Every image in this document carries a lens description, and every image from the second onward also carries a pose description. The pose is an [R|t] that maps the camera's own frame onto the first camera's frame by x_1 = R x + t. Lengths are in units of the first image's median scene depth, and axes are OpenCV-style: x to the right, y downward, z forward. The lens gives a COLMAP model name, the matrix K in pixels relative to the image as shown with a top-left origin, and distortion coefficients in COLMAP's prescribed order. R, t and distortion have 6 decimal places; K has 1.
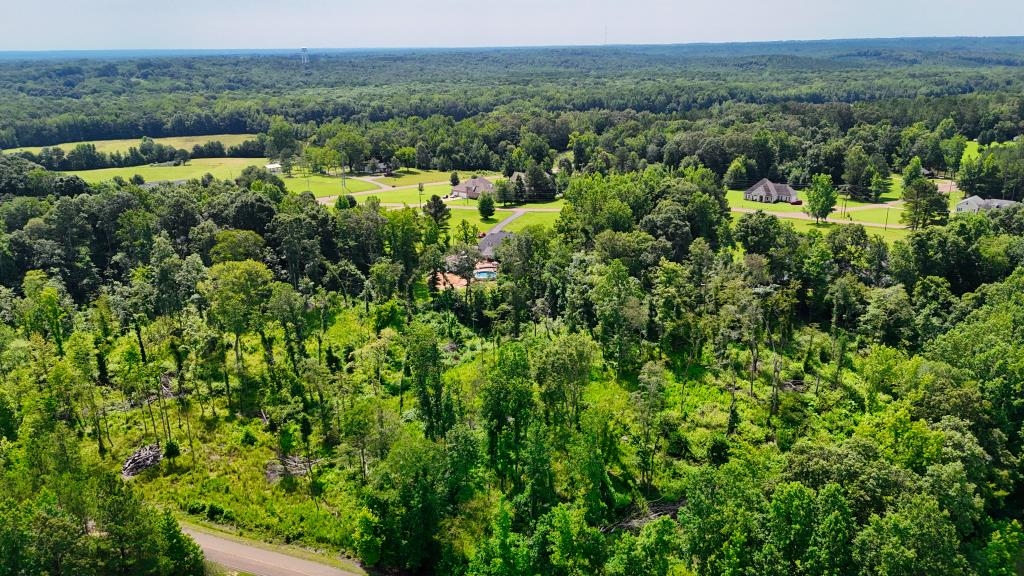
lens RADIAL K [[751.3, 0, 510.6], [0, 751.3, 288.6], [0, 0, 1]] dist [0.054007, -0.055915]
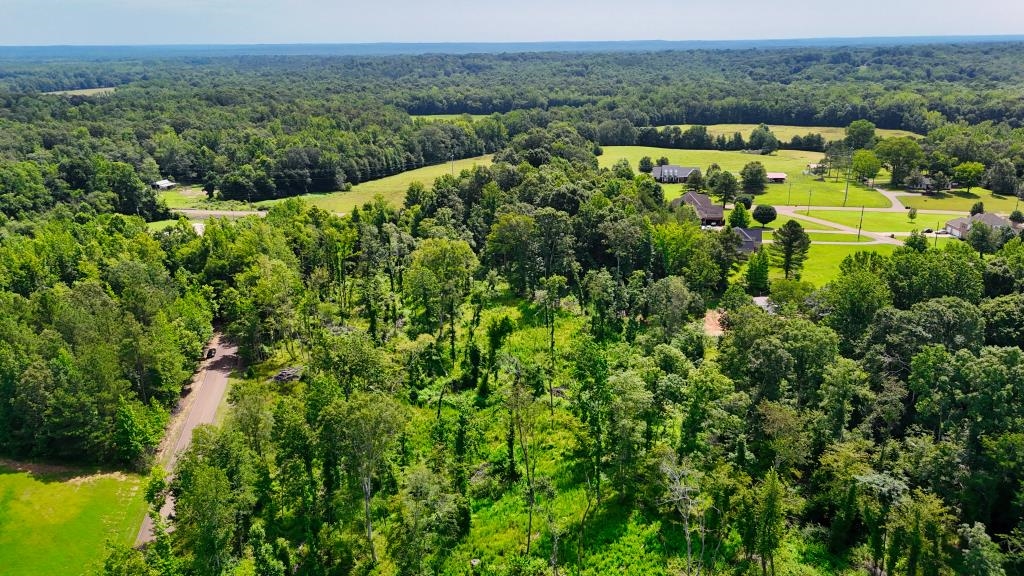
lens RADIAL K [[751.3, 0, 513.9], [0, 751.3, 289.0], [0, 0, 1]] dist [0.054007, -0.055915]
pose [[0.586556, 0.253258, -0.769293, 0.170483], [-0.241297, 0.961362, 0.132510, -0.044355], [0.773129, 0.107904, 0.625003, 0.145247]]
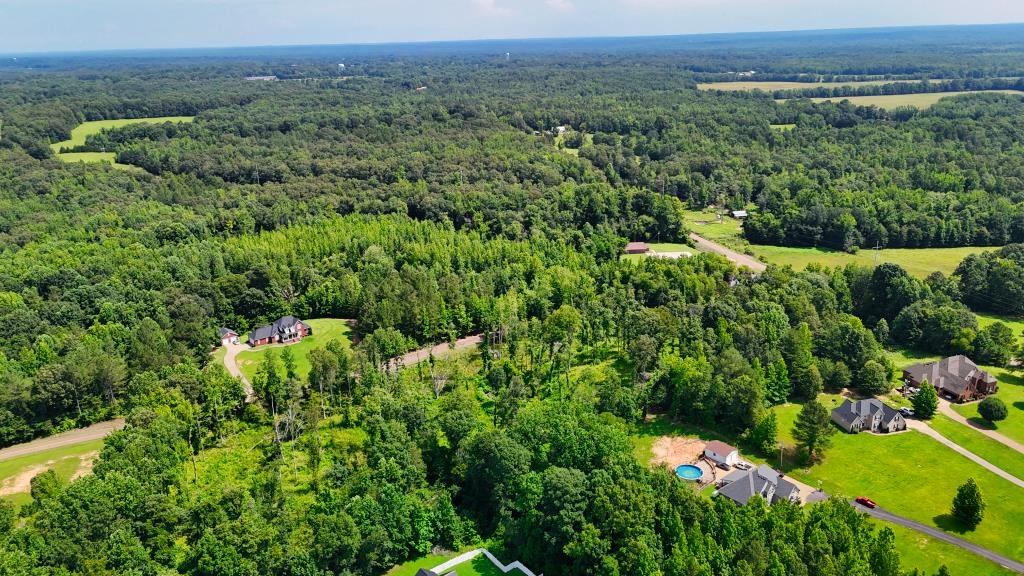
lens RADIAL K [[751.3, 0, 509.7], [0, 751.3, 286.8], [0, 0, 1]] dist [0.054007, -0.055915]
pose [[-0.476578, 0.294241, -0.828430, 0.326234], [-0.237013, 0.864432, 0.443376, -0.247422], [0.846581, 0.407652, -0.342230, 0.472386]]
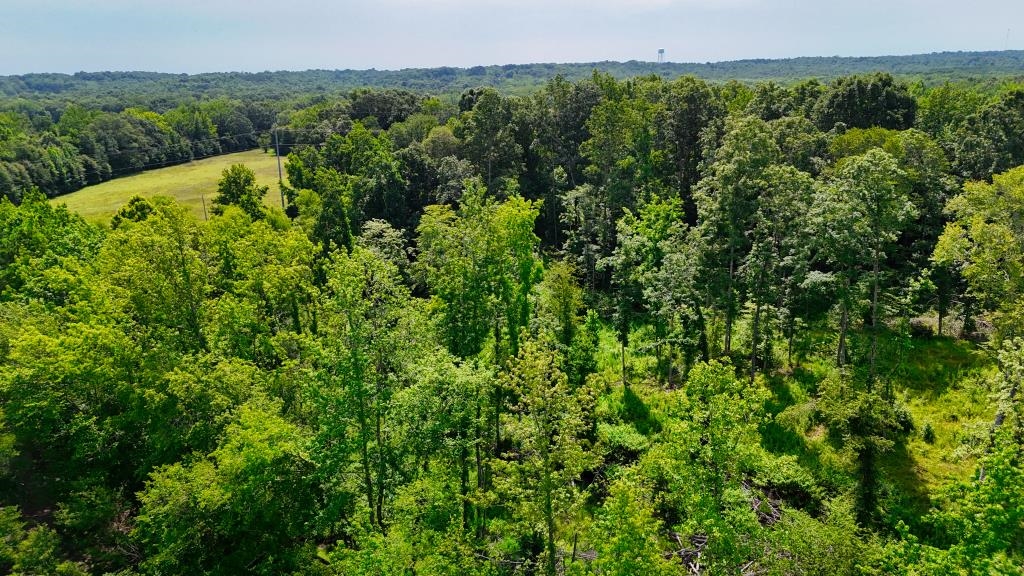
lens RADIAL K [[751.3, 0, 515.8], [0, 751.3, 286.4], [0, 0, 1]] dist [0.054007, -0.055915]
pose [[0.918131, 0.097331, -0.384139, -0.149934], [-0.107539, 0.994188, -0.005127, 0.012091], [0.381407, 0.046017, 0.923261, 0.218359]]
